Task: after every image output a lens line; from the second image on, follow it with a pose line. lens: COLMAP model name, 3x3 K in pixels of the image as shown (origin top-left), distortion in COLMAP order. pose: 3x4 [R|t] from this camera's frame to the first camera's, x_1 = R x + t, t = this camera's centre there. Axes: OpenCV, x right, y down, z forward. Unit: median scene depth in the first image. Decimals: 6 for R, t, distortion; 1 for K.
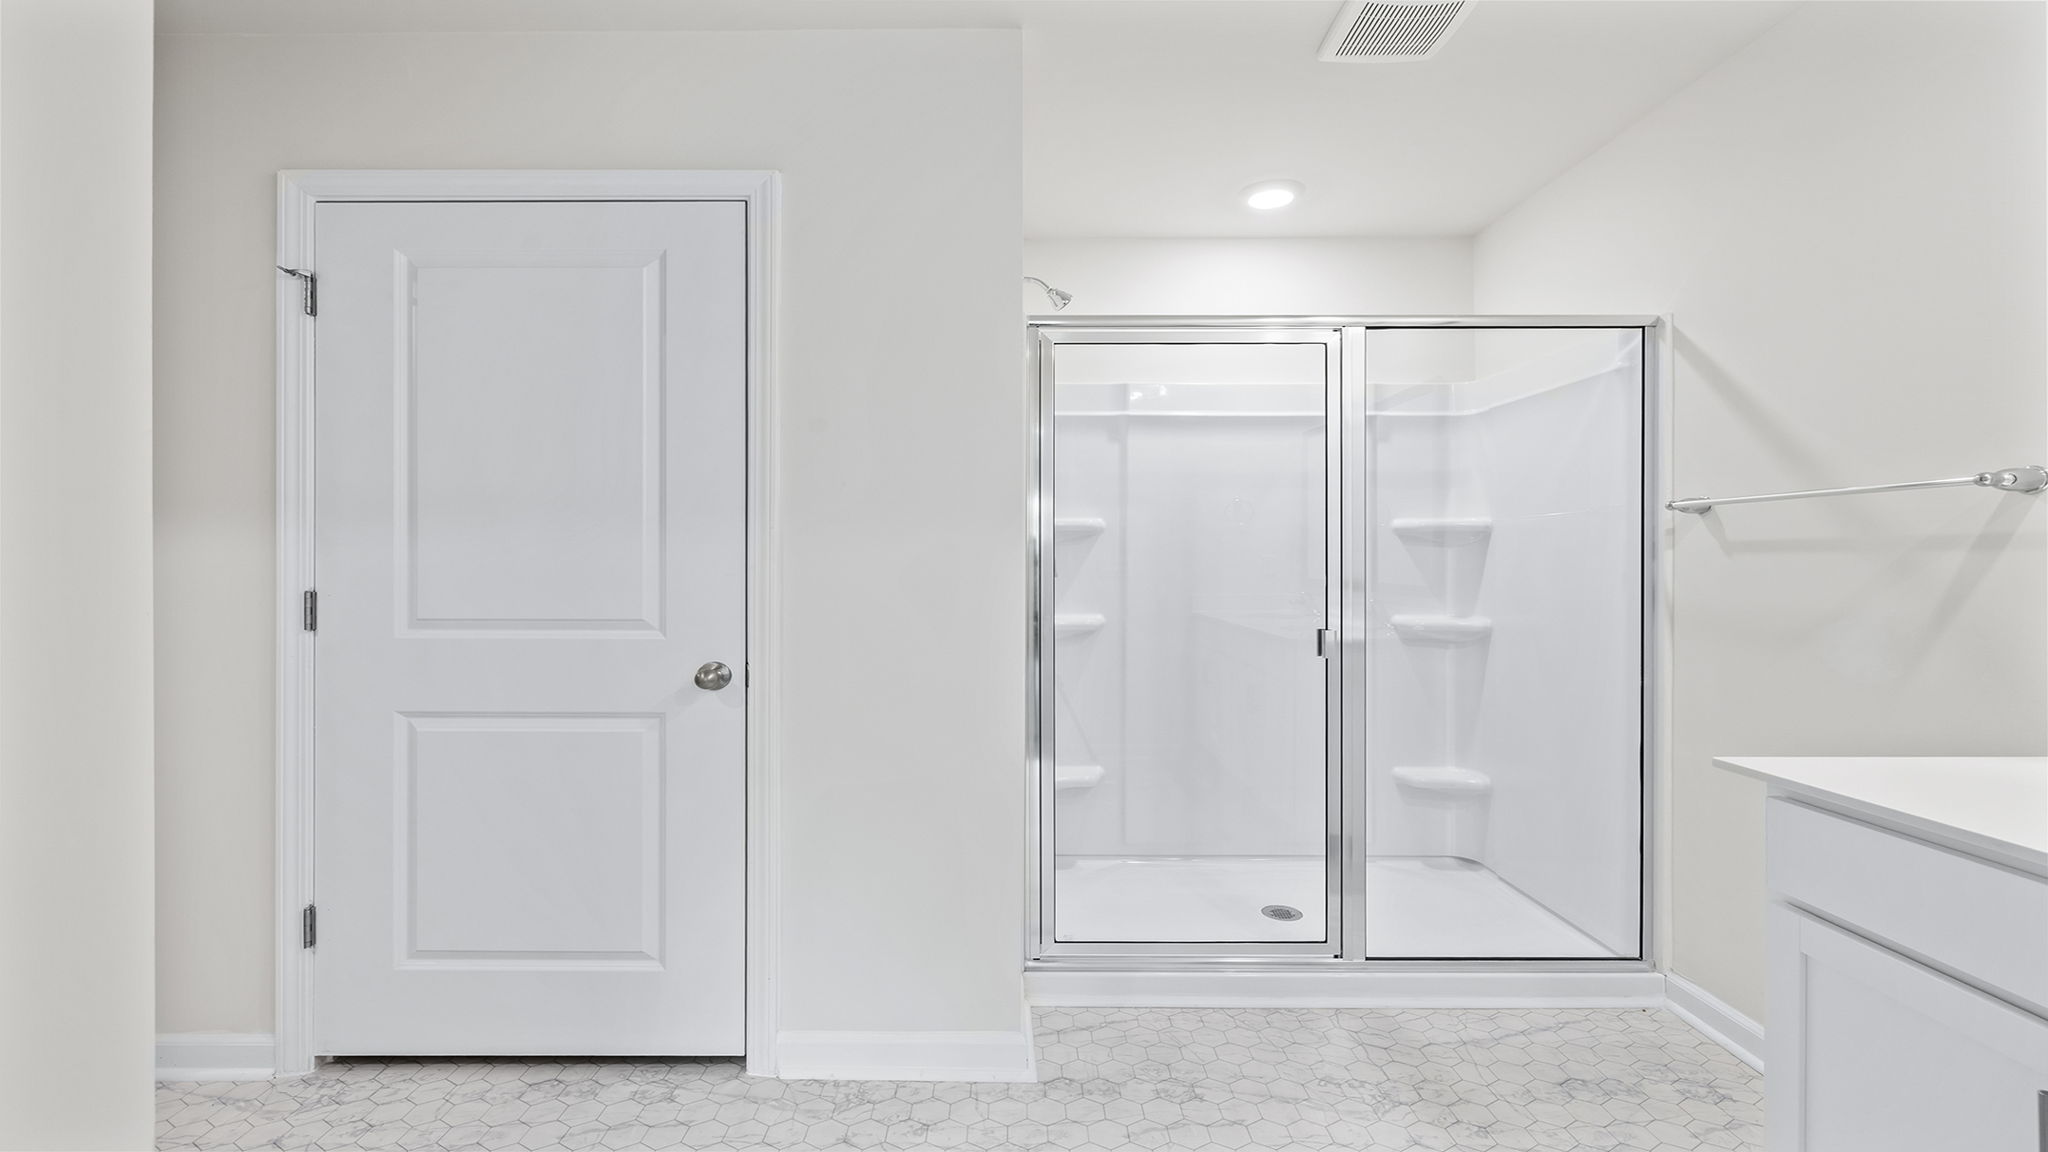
lens RADIAL K [[859.8, 0, 1017.3], [0, 859.8, 560.8], [0, 0, 1]] dist [0.001873, -0.000324]
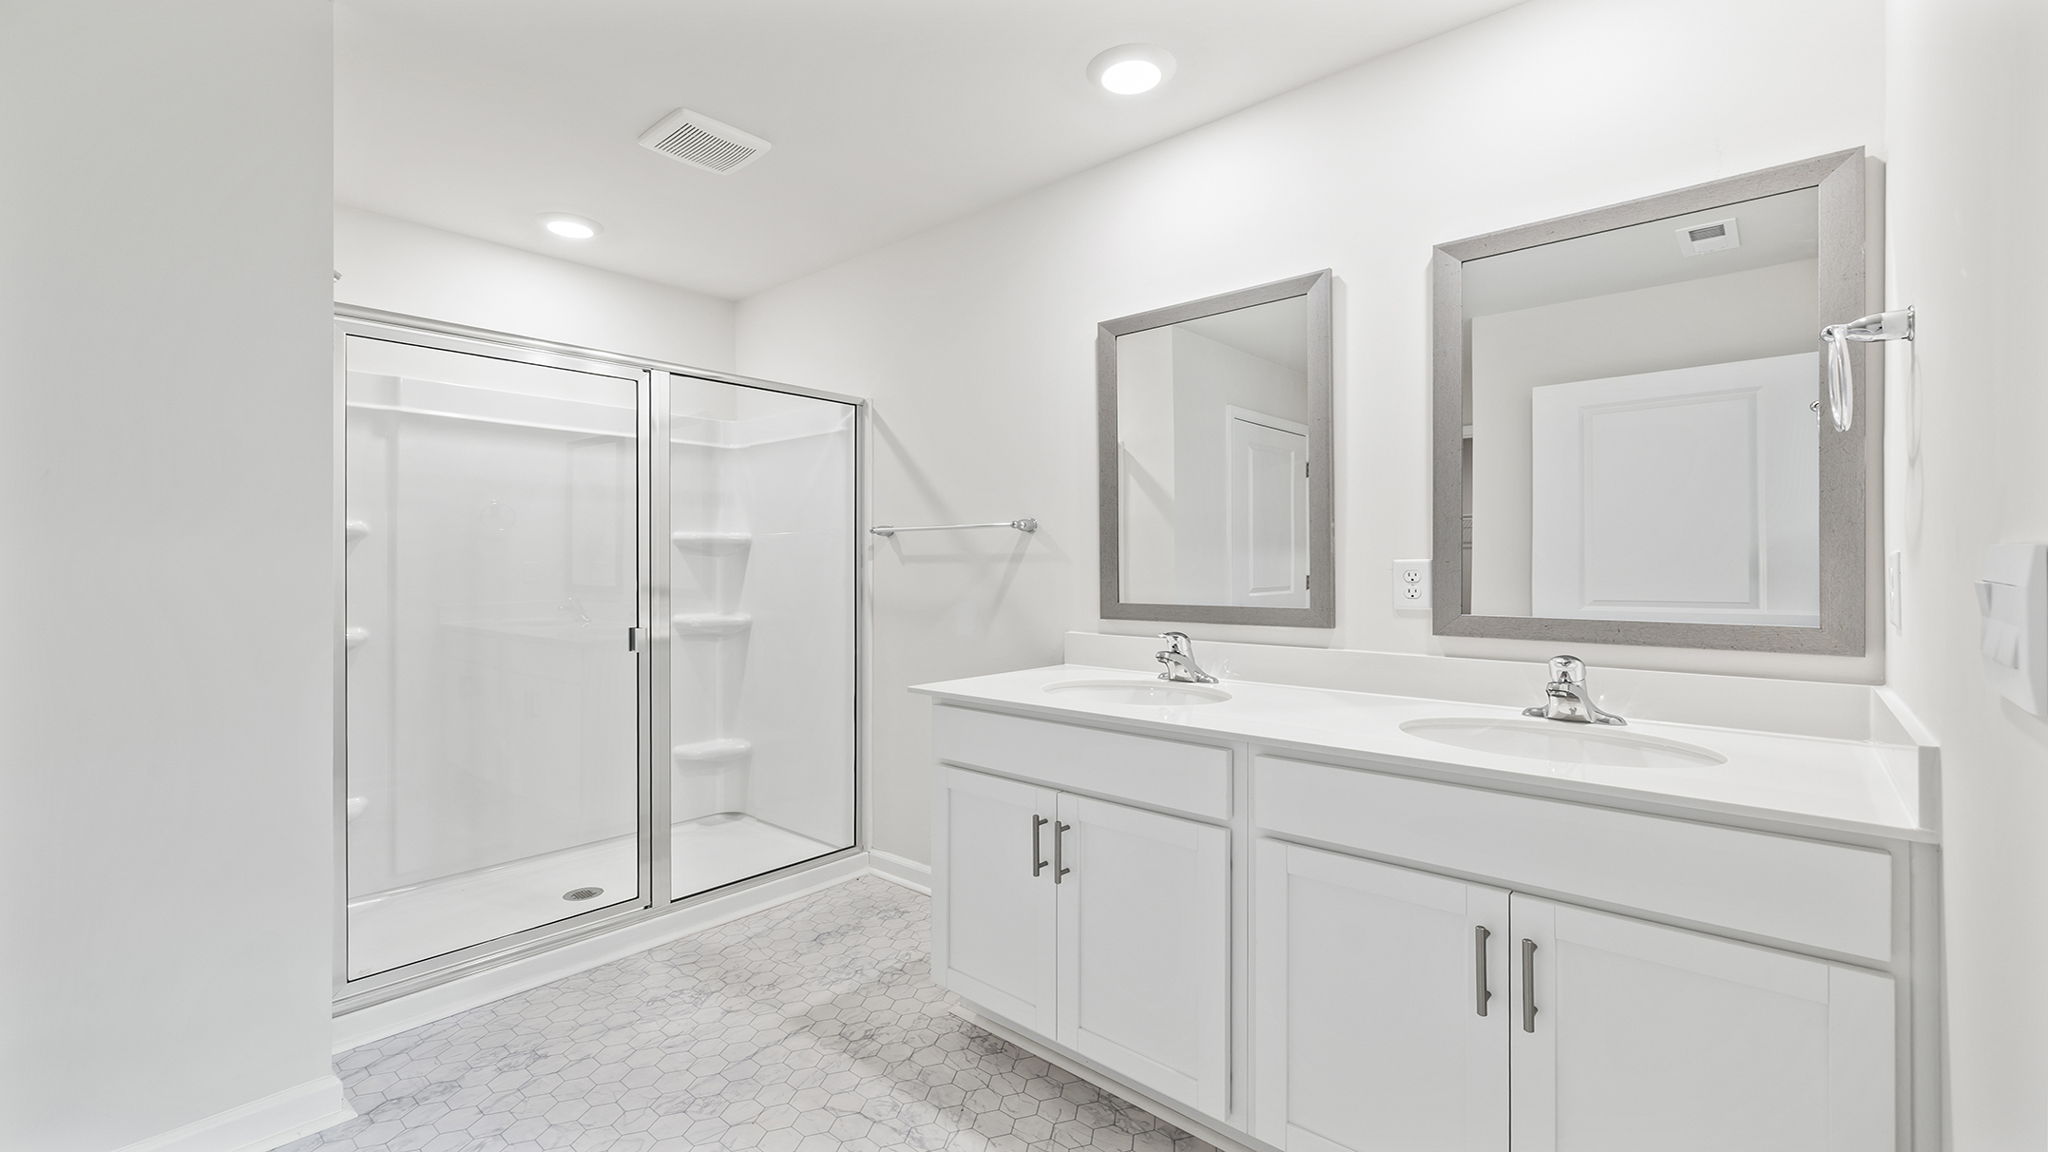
lens RADIAL K [[859.8, 0, 1017.3], [0, 859.8, 560.8], [0, 0, 1]] dist [0.001873, -0.000324]
pose [[0.659799, 0.003819, 0.751433, -0.176547], [0.000932, 0.999982, -0.005901, -0.003432], [-0.751442, 0.004593, 0.659783, -0.151317]]
